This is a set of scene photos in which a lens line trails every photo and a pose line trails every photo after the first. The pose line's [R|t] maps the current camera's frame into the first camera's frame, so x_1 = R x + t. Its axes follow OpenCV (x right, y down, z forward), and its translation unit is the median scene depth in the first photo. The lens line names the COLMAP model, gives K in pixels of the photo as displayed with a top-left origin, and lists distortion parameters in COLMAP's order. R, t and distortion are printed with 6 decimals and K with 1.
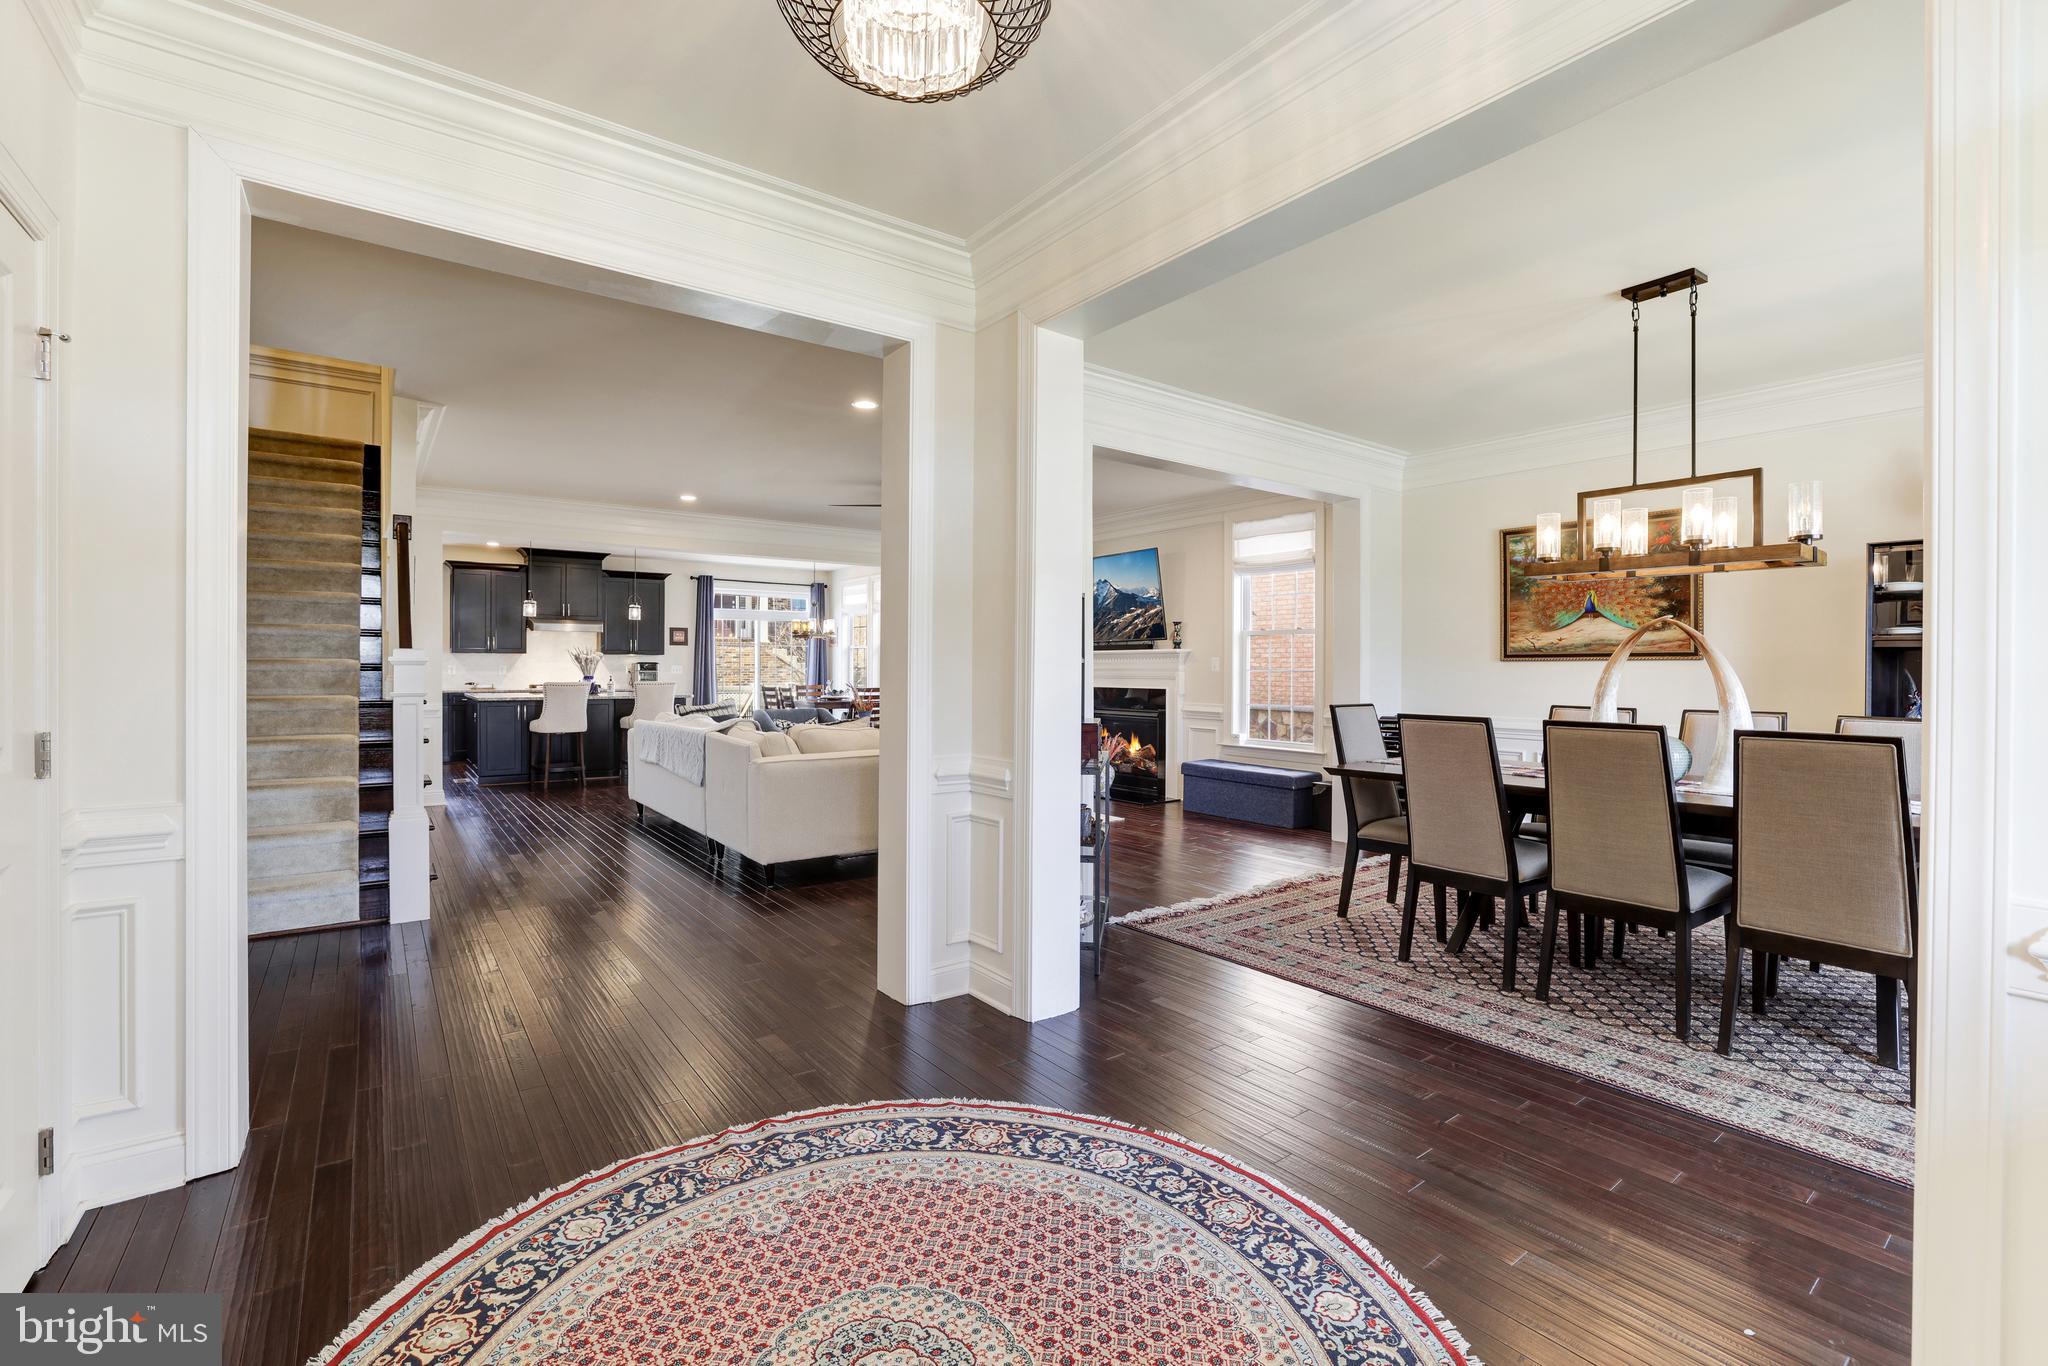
lens RADIAL K [[907.8, 0, 1028.1], [0, 907.8, 661.9], [0, 0, 1]] dist [-0.015369, 0.001352]
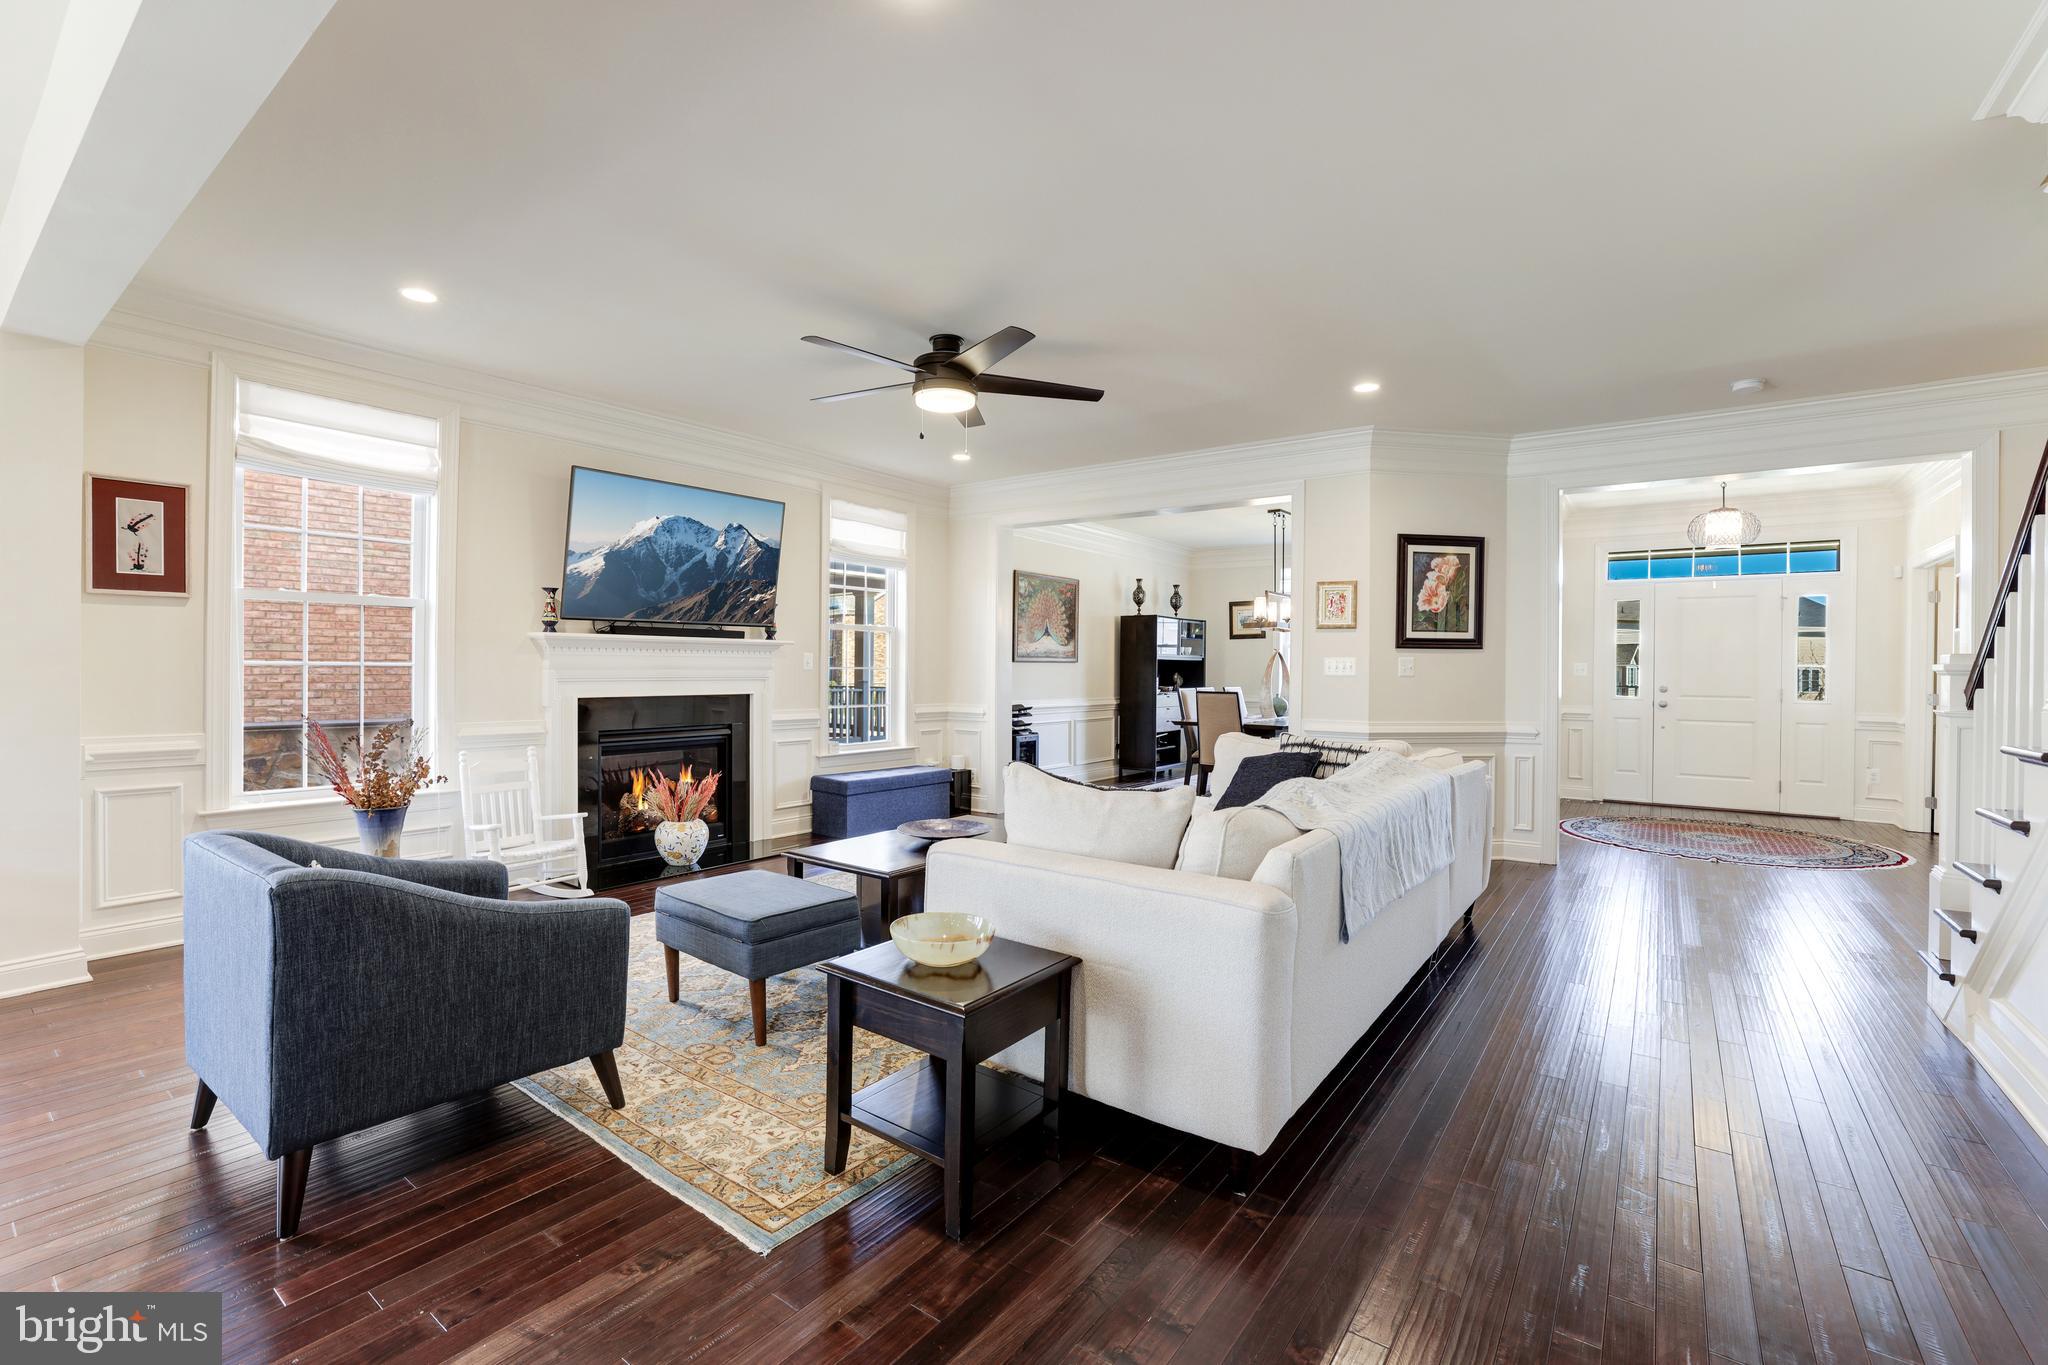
lens RADIAL K [[888.2, 0, 1017.2], [0, 888.2, 668.4], [0, 0, 1]] dist [-0.041704, 0.013652]
pose [[-0.282522, -0.007299, 0.959233, -1.101037], [-0.015444, 0.999876, 0.003059, 0.007128], [-0.959137, -0.013950, -0.282599, 1.851588]]
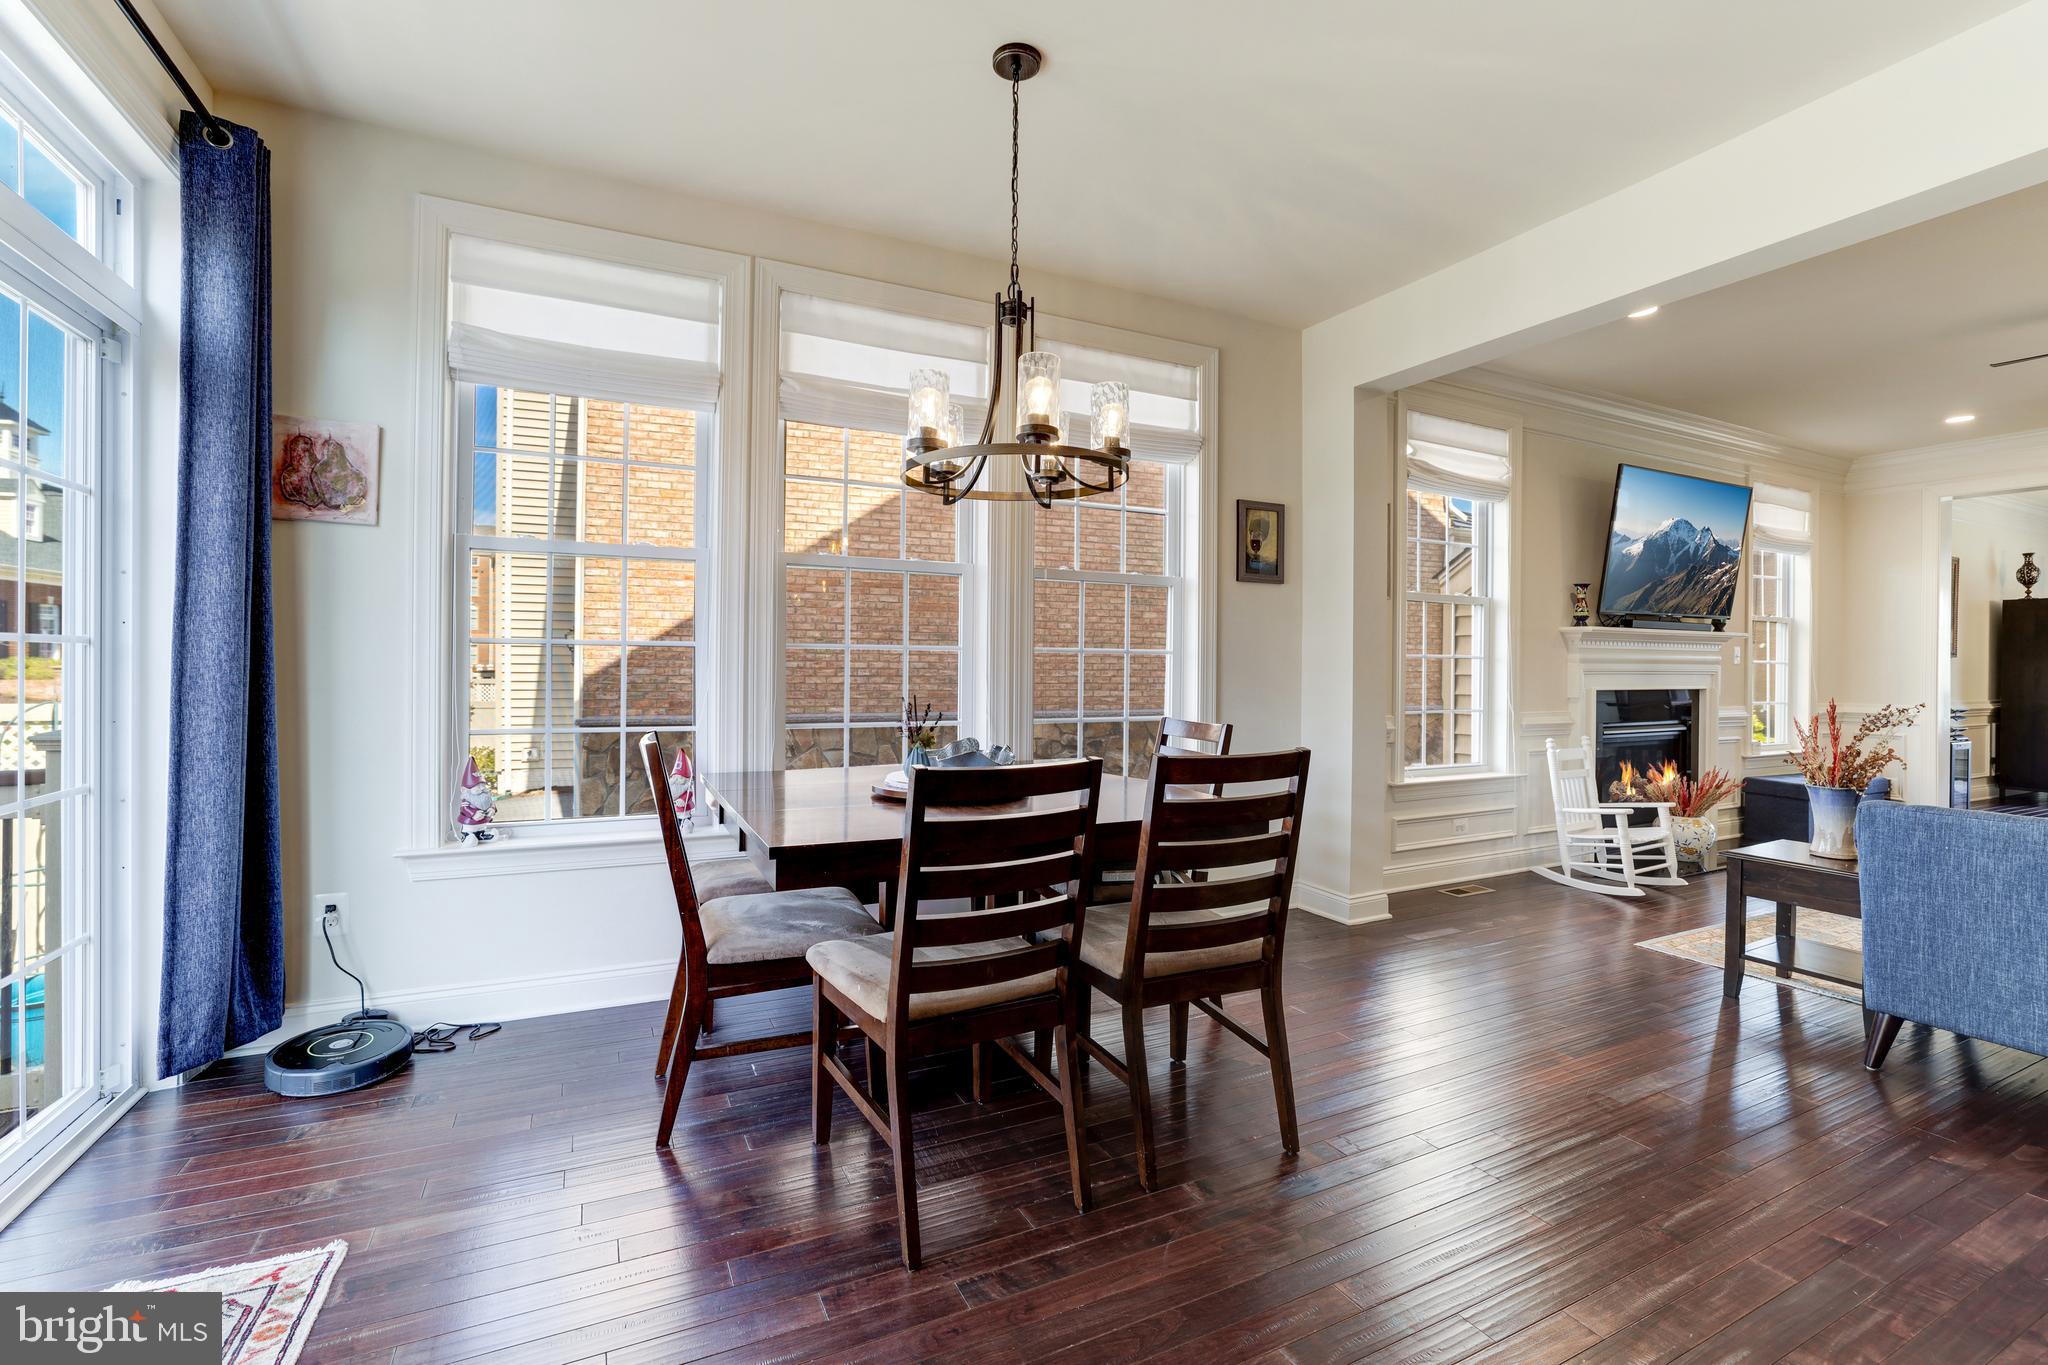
lens RADIAL K [[888.2, 0, 1016.1], [0, 888.2, 668.9], [0, 0, 1]] dist [-0.041704, 0.013652]
pose [[0.189416, -0.005616, 0.981881, -1.134206], [-0.012914, 0.999883, 0.008210, 0.029222], [-0.981812, -0.014235, 0.189321, 2.599755]]
